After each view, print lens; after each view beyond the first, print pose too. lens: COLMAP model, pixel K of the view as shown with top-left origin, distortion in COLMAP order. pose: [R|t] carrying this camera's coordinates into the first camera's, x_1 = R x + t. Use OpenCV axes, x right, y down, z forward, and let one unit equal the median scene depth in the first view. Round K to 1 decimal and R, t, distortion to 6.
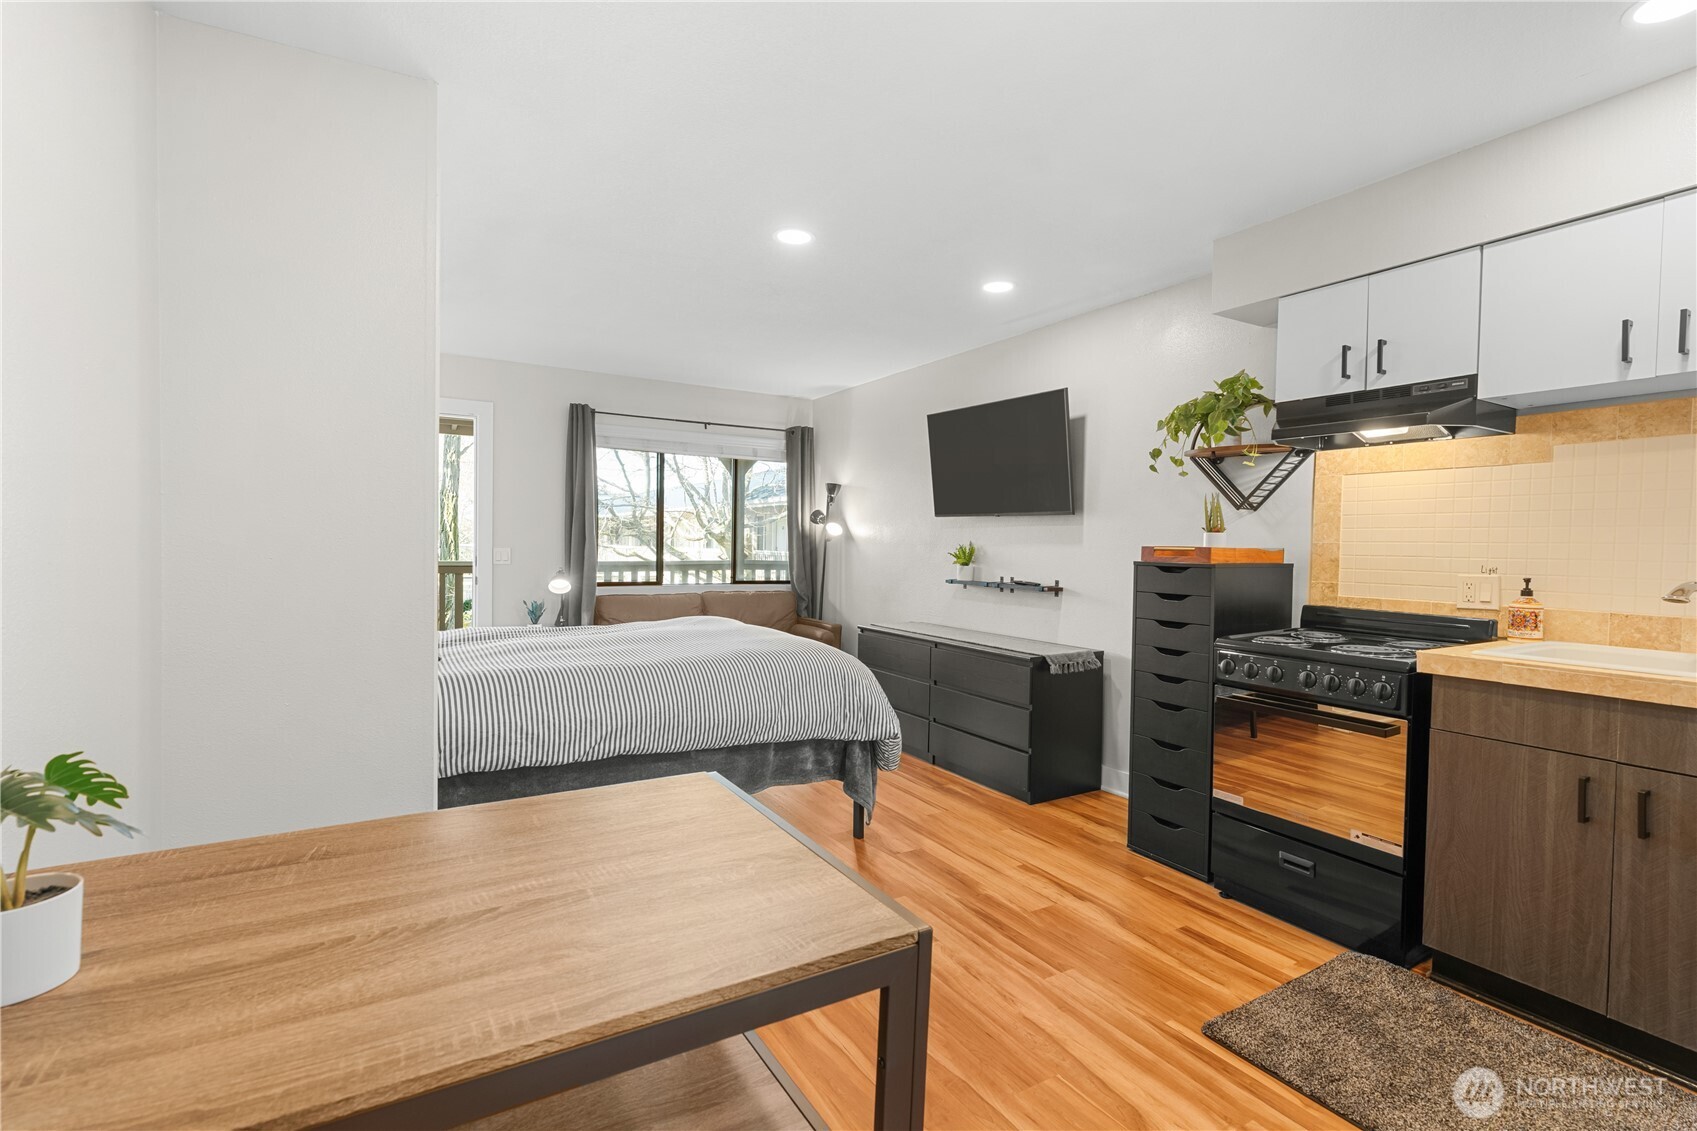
lens RADIAL K [[778.7, 0, 831.7], [0, 778.7, 564.2], [0, 0, 1]] dist [-0.008549, 0.002365]
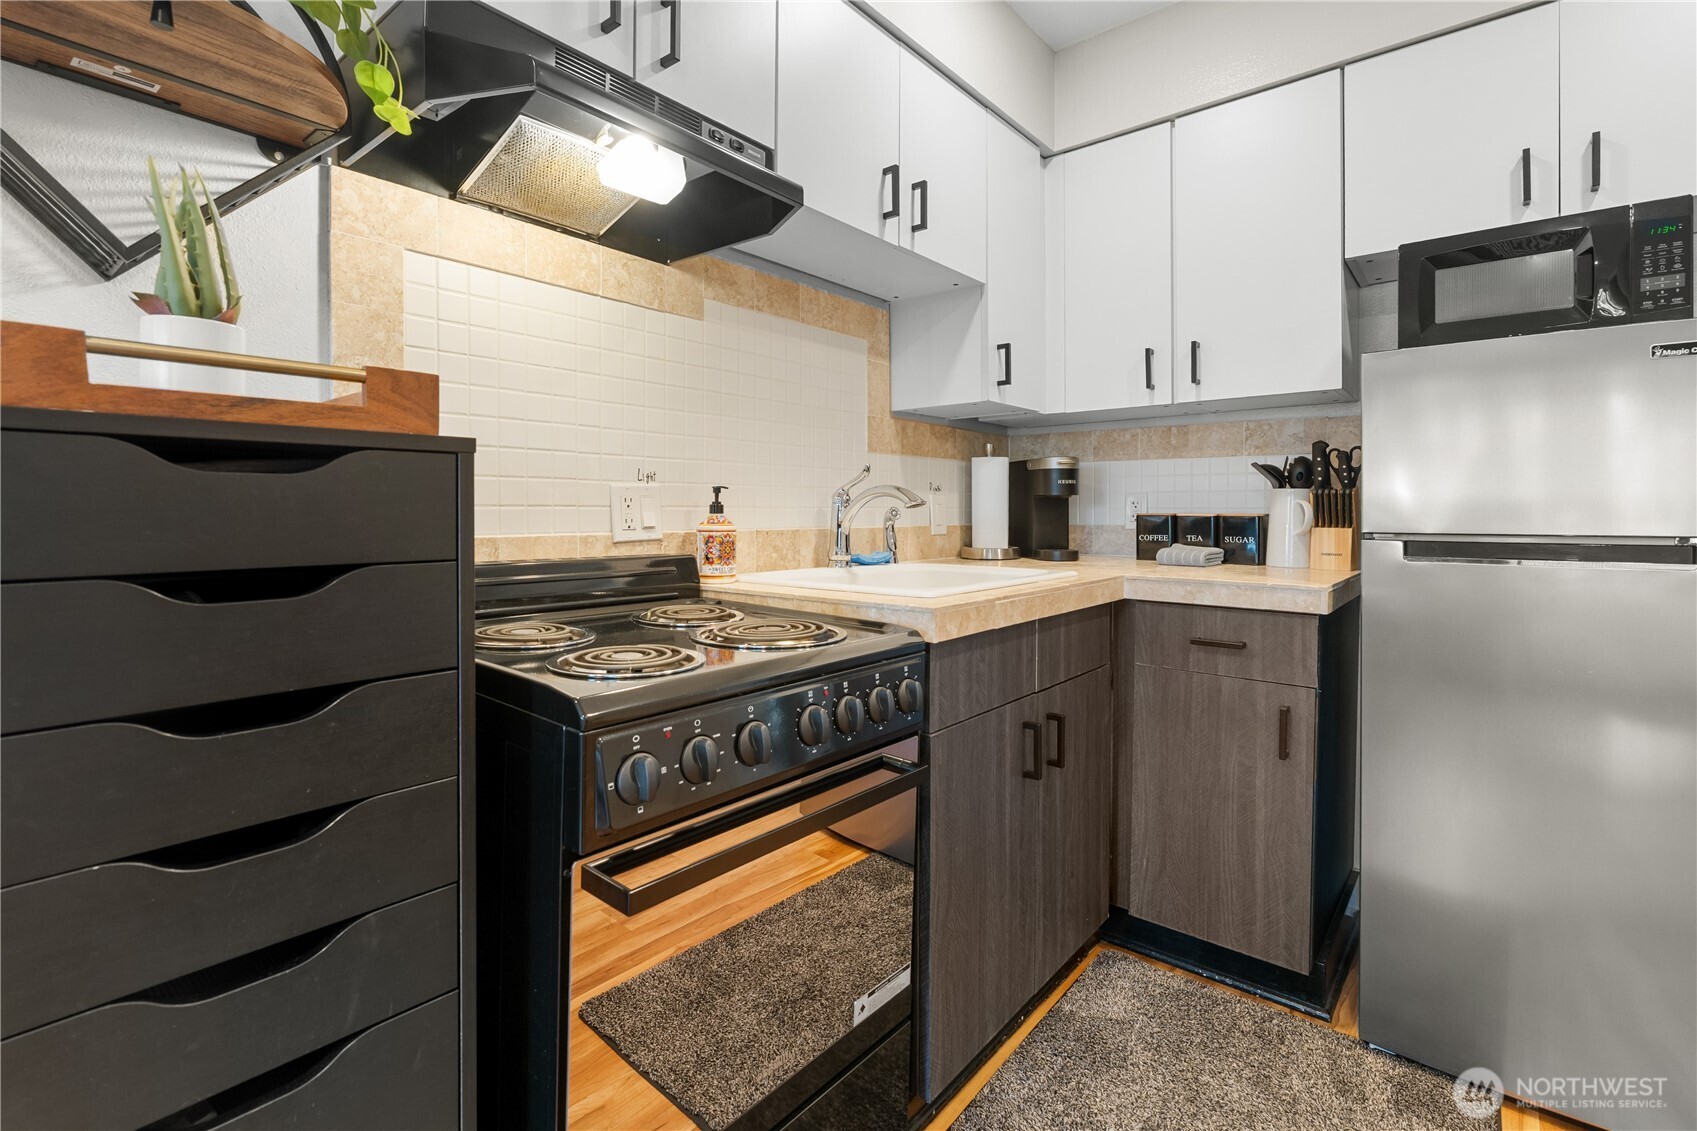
lens RADIAL K [[778.7, 0, 852.8], [0, 778.7, 515.8], [0, 0, 1]] dist [-0.008549, 0.002365]
pose [[-0.349140, -0.023465, 0.936777, 0.171551], [0.017316, 0.999354, 0.031486, 0.018588], [-0.936910, 0.027214, -0.348508, 0.877279]]
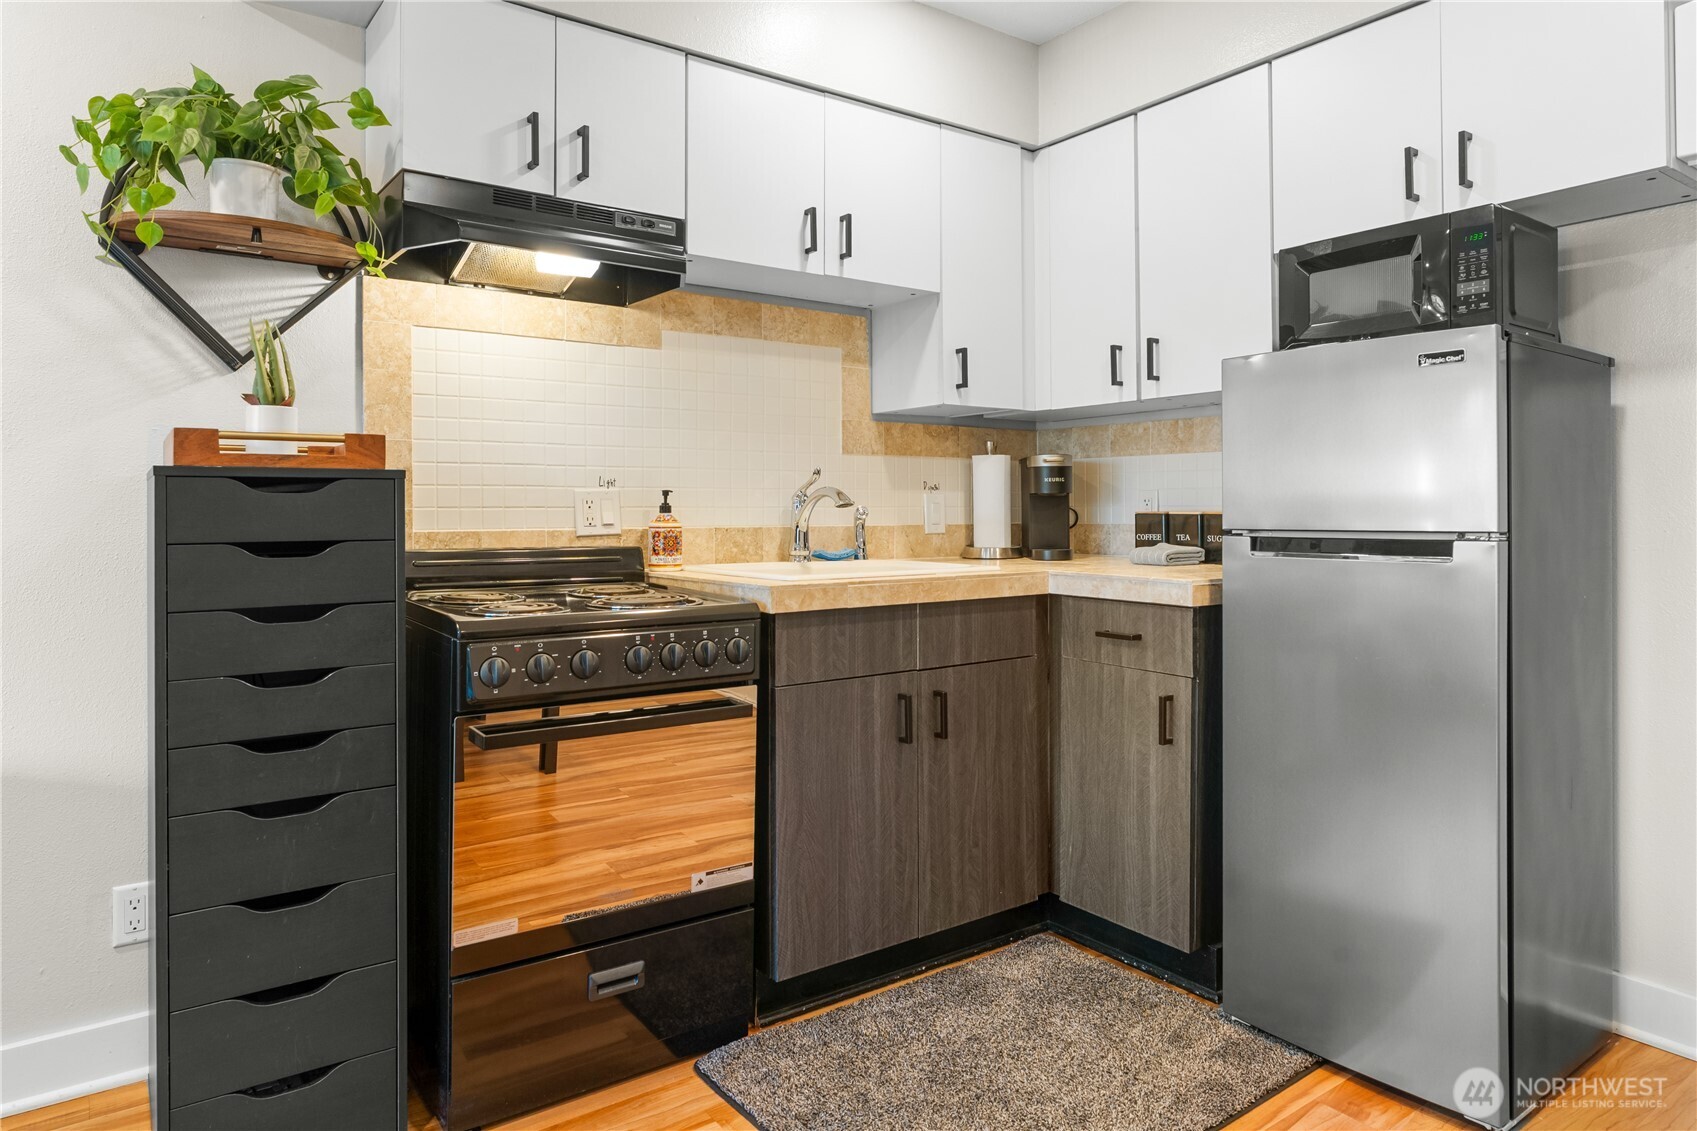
lens RADIAL K [[1045.9, 0, 855.8], [0, 1045.9, 509.9], [0, 0, 1]] dist [-0.006019, -0.002498]
pose [[-0.108561, -0.017315, 0.993939, -0.158042], [0.026555, 0.999441, 0.020311, 0.016637], [-0.993735, 0.028599, -0.108040, 0.717711]]
